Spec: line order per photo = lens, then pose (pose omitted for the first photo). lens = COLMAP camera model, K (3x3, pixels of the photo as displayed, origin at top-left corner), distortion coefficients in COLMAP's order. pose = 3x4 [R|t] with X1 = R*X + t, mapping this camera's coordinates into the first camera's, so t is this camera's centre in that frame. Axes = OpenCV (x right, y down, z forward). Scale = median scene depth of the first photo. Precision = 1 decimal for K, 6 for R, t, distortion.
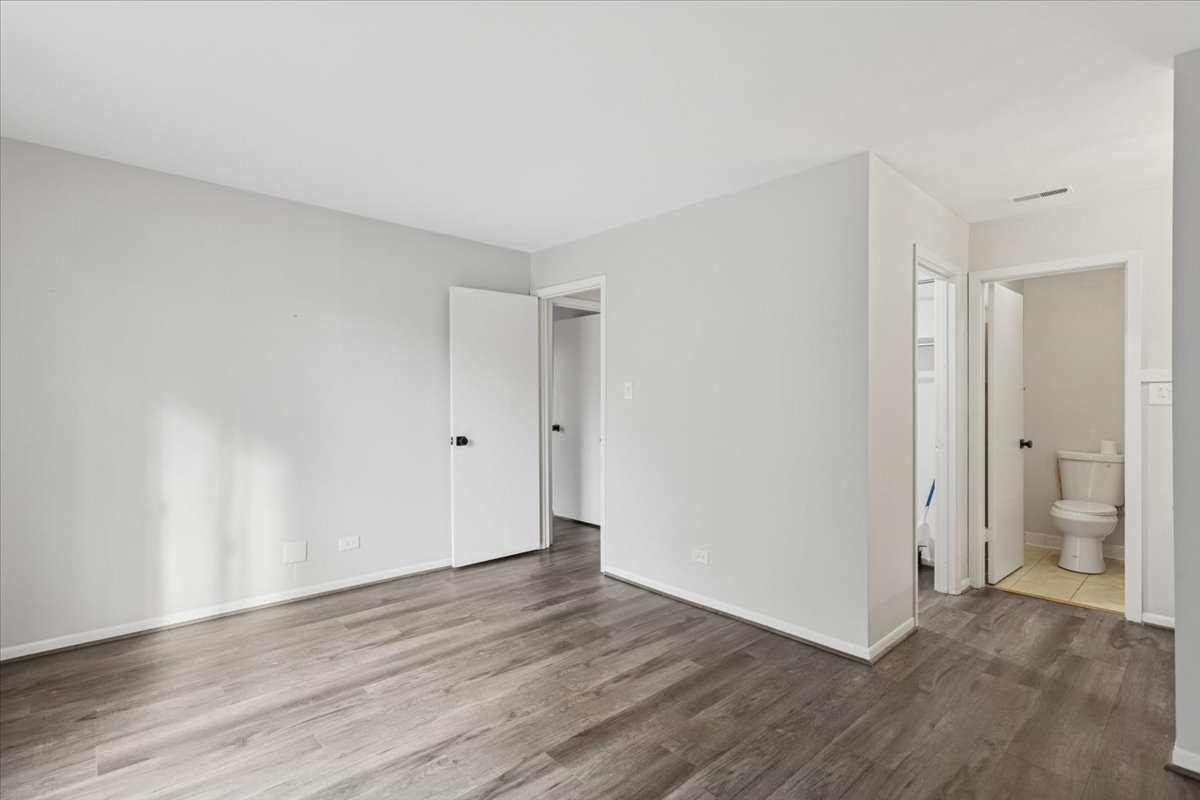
lens RADIAL K [[567.1, 0, 596.8], [0, 567.1, 399.2], [0, 0, 1]] dist [-0.001952, 0.002473]
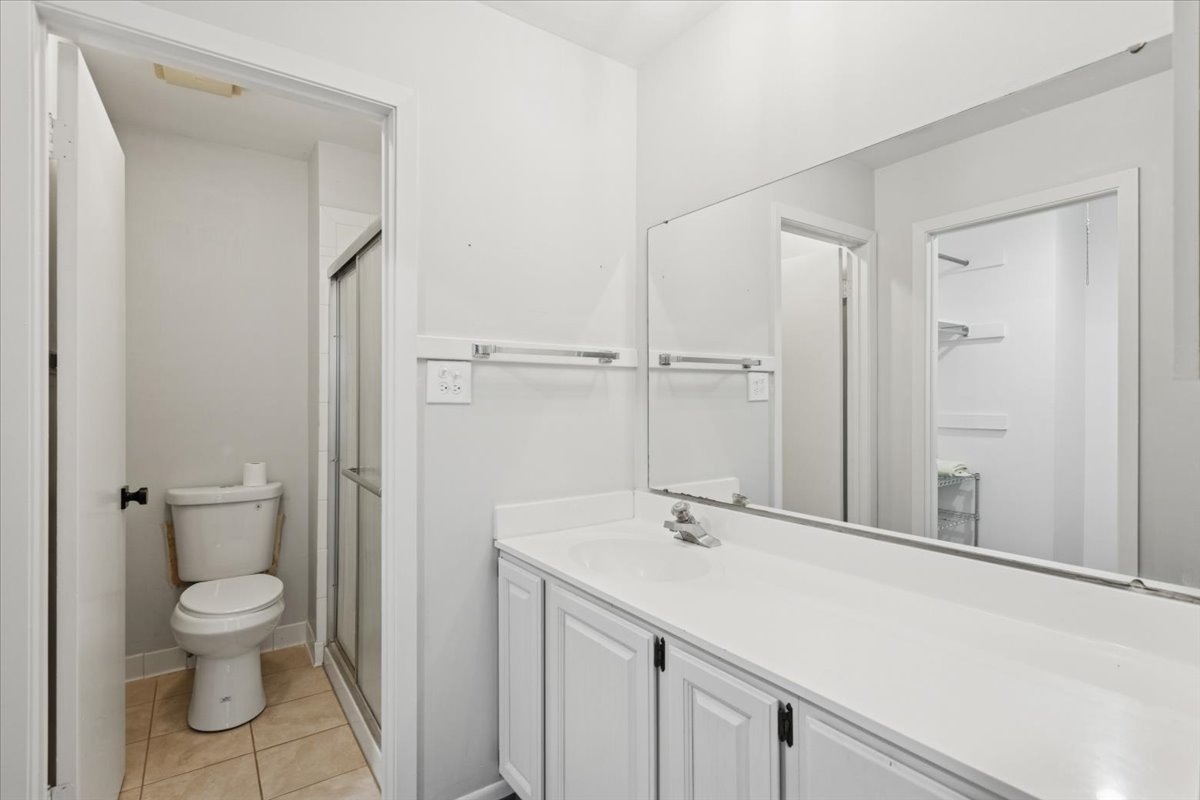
lens RADIAL K [[567.1, 0, 596.0], [0, 567.1, 396.0], [0, 0, 1]] dist [-0.001952, 0.002473]
pose [[0.120121, -0.002685, 0.992756, 0.359981], [0.000163, 0.999996, 0.002685, 0.001240], [-0.992759, -0.000161, 0.120121, 0.581753]]
